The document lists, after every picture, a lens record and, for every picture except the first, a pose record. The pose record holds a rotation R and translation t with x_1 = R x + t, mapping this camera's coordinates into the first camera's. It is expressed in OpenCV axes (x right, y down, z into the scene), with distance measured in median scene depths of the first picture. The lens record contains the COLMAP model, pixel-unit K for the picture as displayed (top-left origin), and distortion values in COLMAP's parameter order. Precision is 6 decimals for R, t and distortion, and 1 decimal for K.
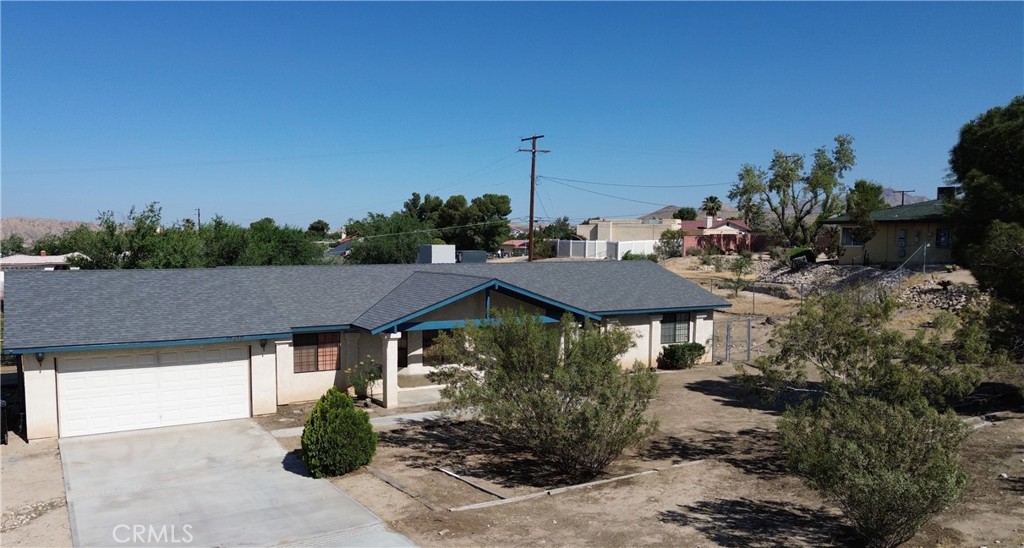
lens RADIAL K [[801.8, 0, 470.5], [0, 801.8, 312.8], [0, 0, 1]] dist [0.045057, -0.003312]
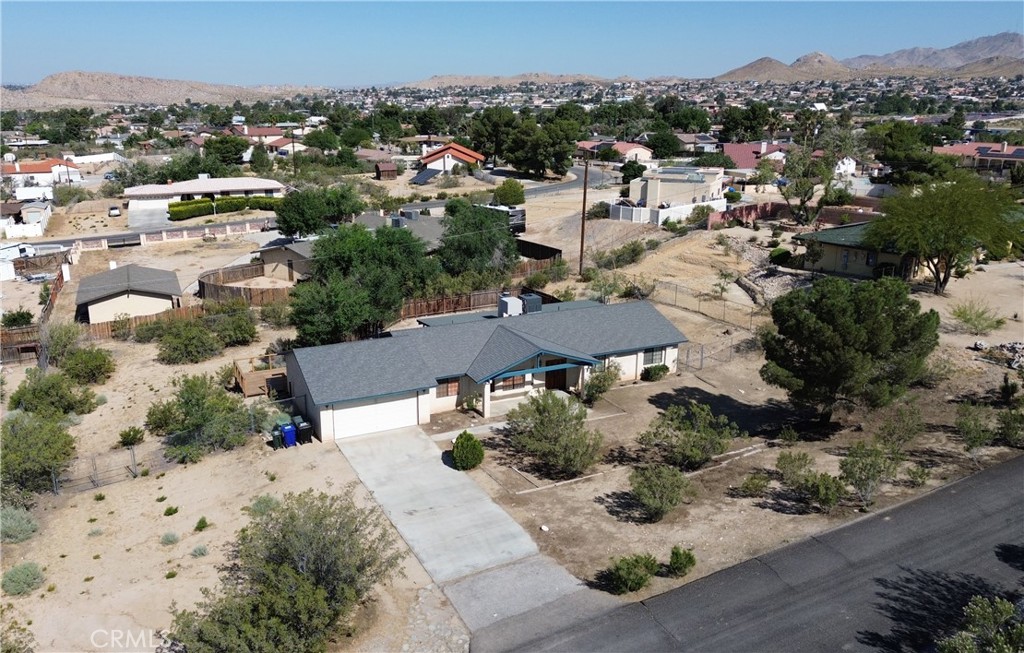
lens RADIAL K [[825.4, 0, 512.0], [0, 825.4, 326.5], [0, 0, 1]] dist [0.084394, -0.089311]
pose [[0.999187, 0.018492, -0.035832, 0.028897], [-0.011678, 0.983264, 0.181811, -0.457987], [0.038595, -0.181245, 0.982680, -0.909541]]
